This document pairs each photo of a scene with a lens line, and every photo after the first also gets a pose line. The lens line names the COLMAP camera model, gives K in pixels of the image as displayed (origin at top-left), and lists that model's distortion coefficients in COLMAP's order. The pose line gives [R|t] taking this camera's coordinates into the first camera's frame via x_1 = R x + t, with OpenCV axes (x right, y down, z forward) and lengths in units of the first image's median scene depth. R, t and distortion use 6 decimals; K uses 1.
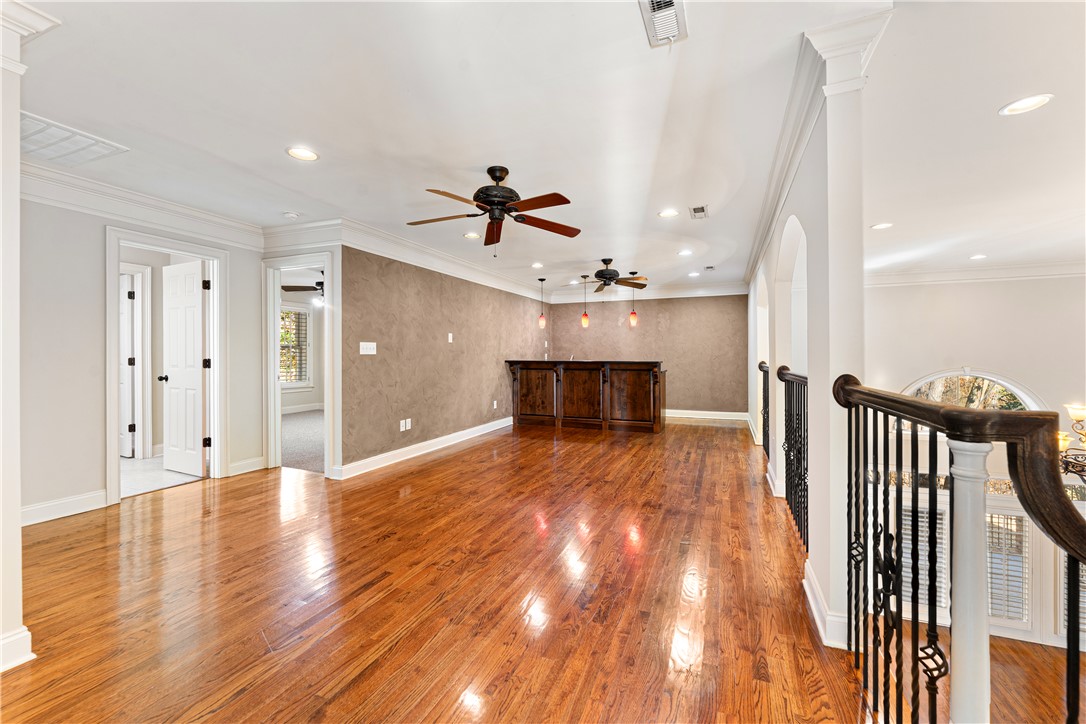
lens RADIAL K [[434.0, 0, 544.9], [0, 434.0, 354.4], [0, 0, 1]] dist [-0.004290, 0.000109]
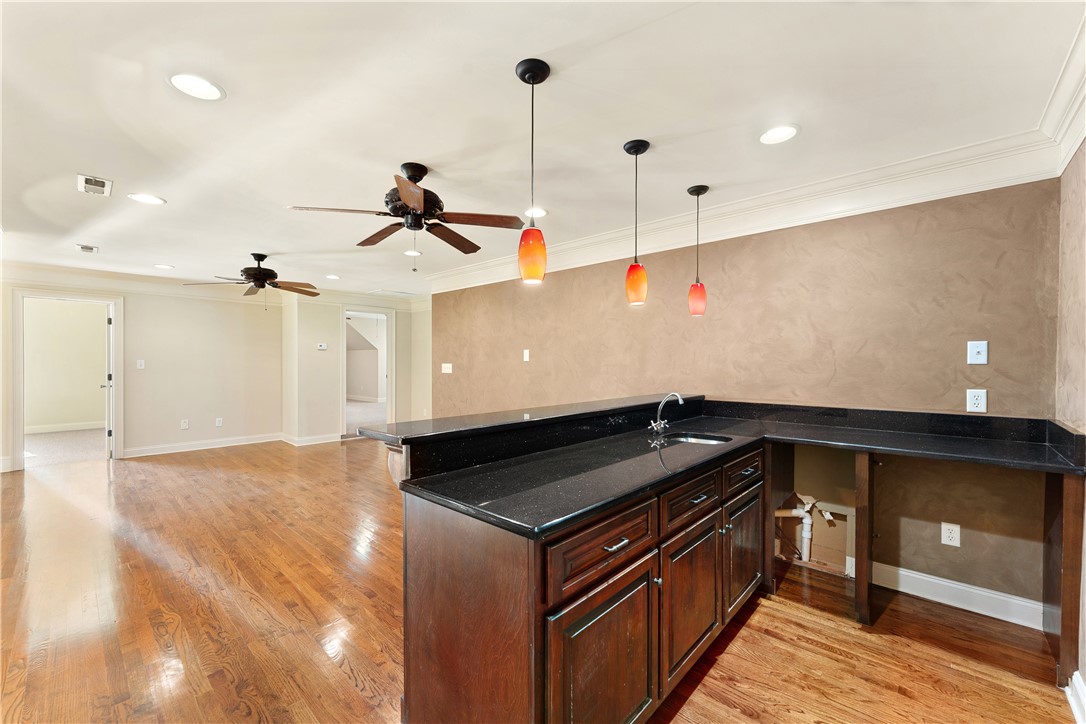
lens RADIAL K [[434.0, 0, 546.0], [0, 434.0, 366.1], [0, 0, 1]] dist [-0.004290, 0.000109]
pose [[-0.328682, 0.000017, -0.944441, 0.757432], [-0.009788, 0.999946, 0.003424, -0.030245], [0.944390, 0.010369, -0.328664, 1.871766]]
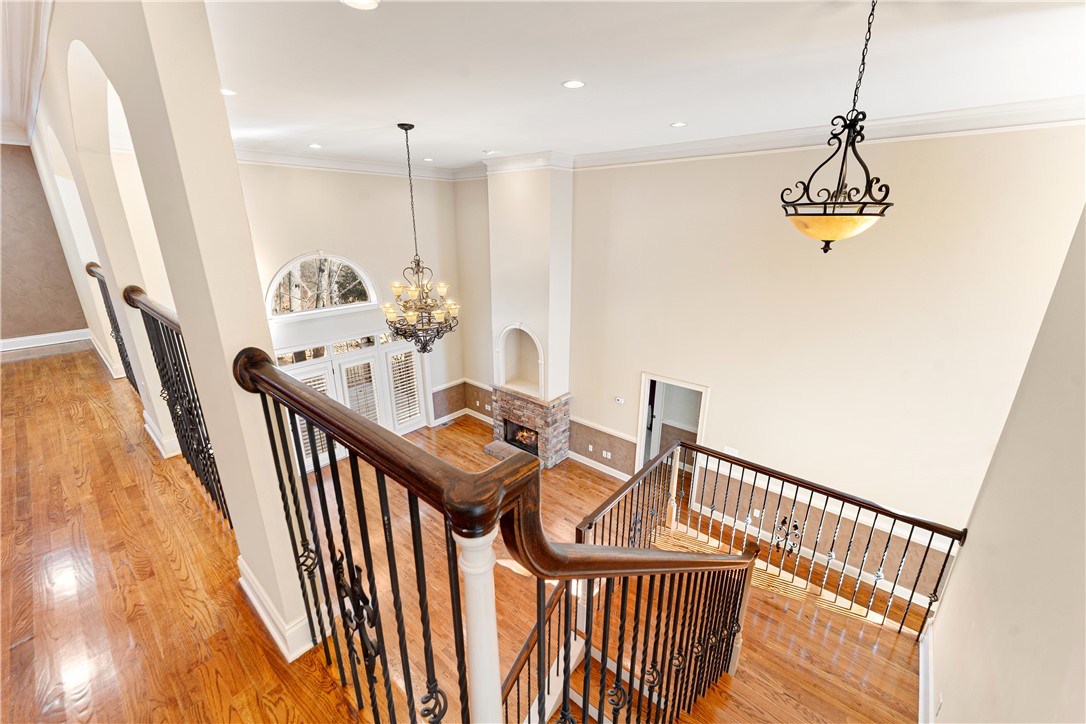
lens RADIAL K [[434.0, 0, 545.3], [0, 434.0, 361.5], [0, 0, 1]] dist [-0.004290, 0.000109]
pose [[0.310306, -0.285700, 0.906689, 0.087770], [0.000770, 0.953846, 0.300296, -0.059544], [-0.950636, -0.092485, 0.296204, 0.142353]]
